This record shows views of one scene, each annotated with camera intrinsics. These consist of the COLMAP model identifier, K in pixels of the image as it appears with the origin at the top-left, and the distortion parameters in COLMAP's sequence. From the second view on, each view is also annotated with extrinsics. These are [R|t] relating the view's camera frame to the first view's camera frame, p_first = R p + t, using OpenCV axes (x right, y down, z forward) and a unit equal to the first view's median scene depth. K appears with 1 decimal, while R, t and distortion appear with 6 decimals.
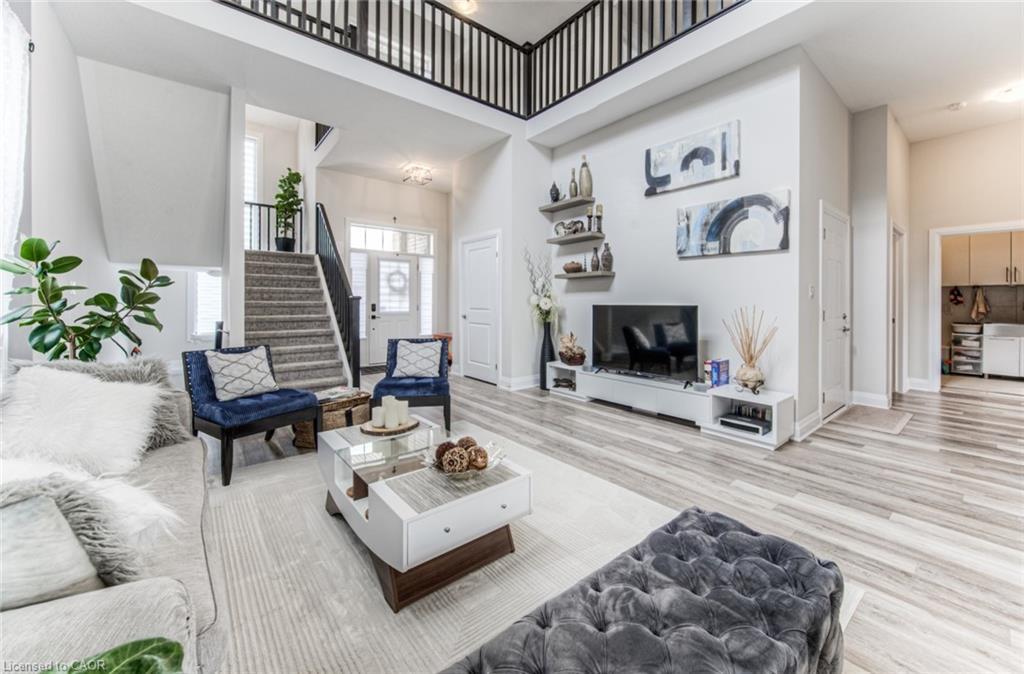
lens RADIAL K [[390.8, 0, 518.9], [0, 390.8, 302.9], [0, 0, 1]] dist [0.002963, -0.000076]
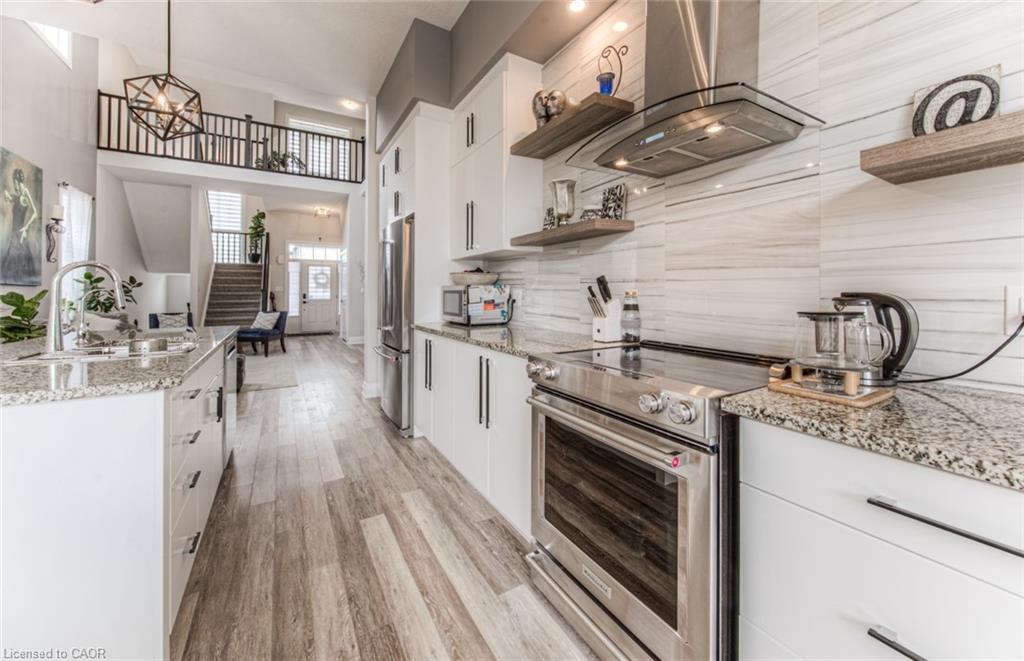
lens RADIAL K [[382.3, 0, 509.8], [0, 382.3, 290.4], [0, 0, 1]] dist [-0.001153, 0.000022]
pose [[0.987901, -0.007313, -0.154912, 0.885628], [0.006326, 0.999956, -0.006862, 0.006505], [0.154955, 0.005799, 0.987904, -0.510670]]
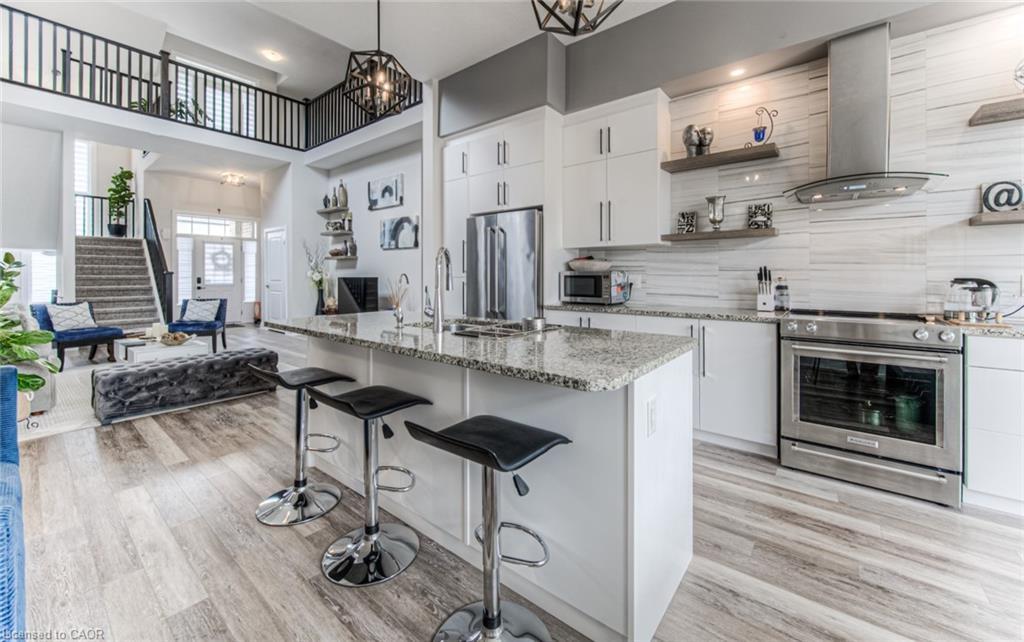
lens RADIAL K [[398.6, 0, 508.0], [0, 398.6, 277.2], [0, 0, 1]] dist [-0.000985, -0.000531]
pose [[0.979831, -0.004161, 0.199785, 0.458942], [0.003807, 0.999990, 0.002153, 0.003513], [-0.199792, -0.001349, 0.979837, -0.609567]]
